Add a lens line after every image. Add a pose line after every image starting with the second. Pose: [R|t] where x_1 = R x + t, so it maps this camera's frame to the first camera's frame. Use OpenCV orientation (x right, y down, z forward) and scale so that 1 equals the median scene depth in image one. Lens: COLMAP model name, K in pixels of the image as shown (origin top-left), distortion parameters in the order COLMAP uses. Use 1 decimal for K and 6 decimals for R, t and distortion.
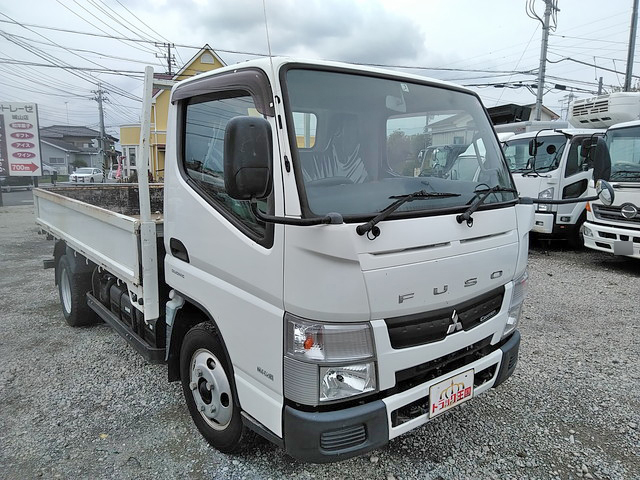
lens RADIAL K [[490.4, 0, 320.0], [0, 490.4, 240.0], [0, 0, 1]] dist [0.017980, -0.001938]
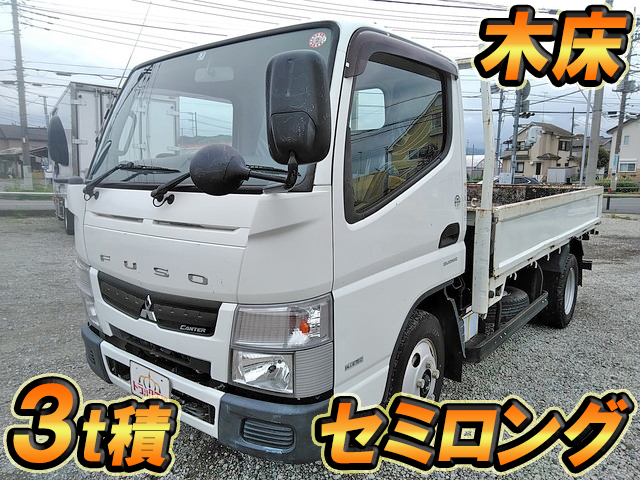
lens RADIAL K [[490.4, 0, 320.0], [0, 490.4, 240.0], [0, 0, 1]] dist [0.017980, -0.001938]
pose [[0.199443, 0.132159, -0.970957, 1.202098], [-0.158628, 0.982149, 0.101098, -0.100274], [0.966985, 0.133857, 0.216846, 1.090054]]
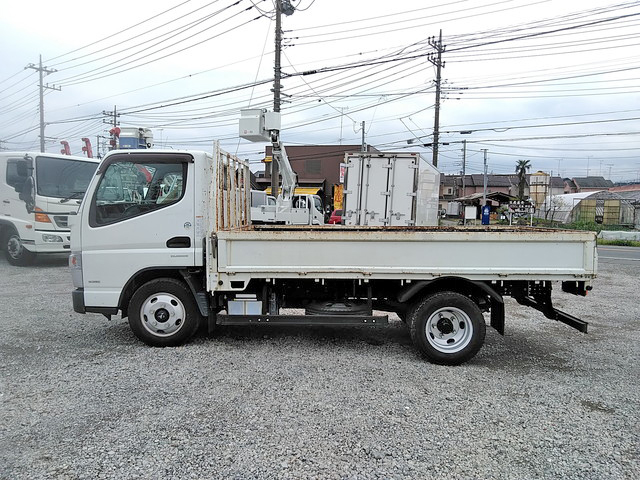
lens RADIAL K [[490.4, 0, 320.0], [0, 490.4, 240.0], [0, 0, 1]] dist [0.017980, -0.001938]
pose [[-0.672147, 0.033124, -0.739676, 1.243252], [-0.132991, 0.977351, 0.164617, -0.200100], [0.728376, 0.209017, -0.652519, 1.695716]]
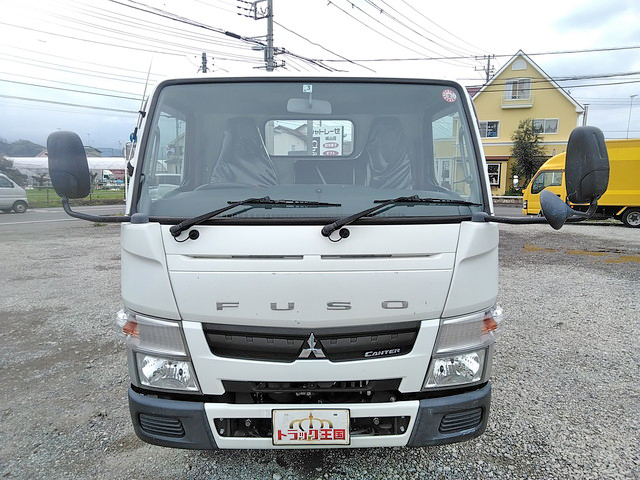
lens RADIAL K [[501.9, 0, 320.0], [0, 501.9, 240.0], [0, 0, 1]] dist [-0.009513, -0.005486]
pose [[0.781916, 0.072423, -0.619163, 0.828548], [-0.090461, 0.995897, 0.002250, -0.028430], [0.616786, 0.054250, 0.785259, 0.288711]]
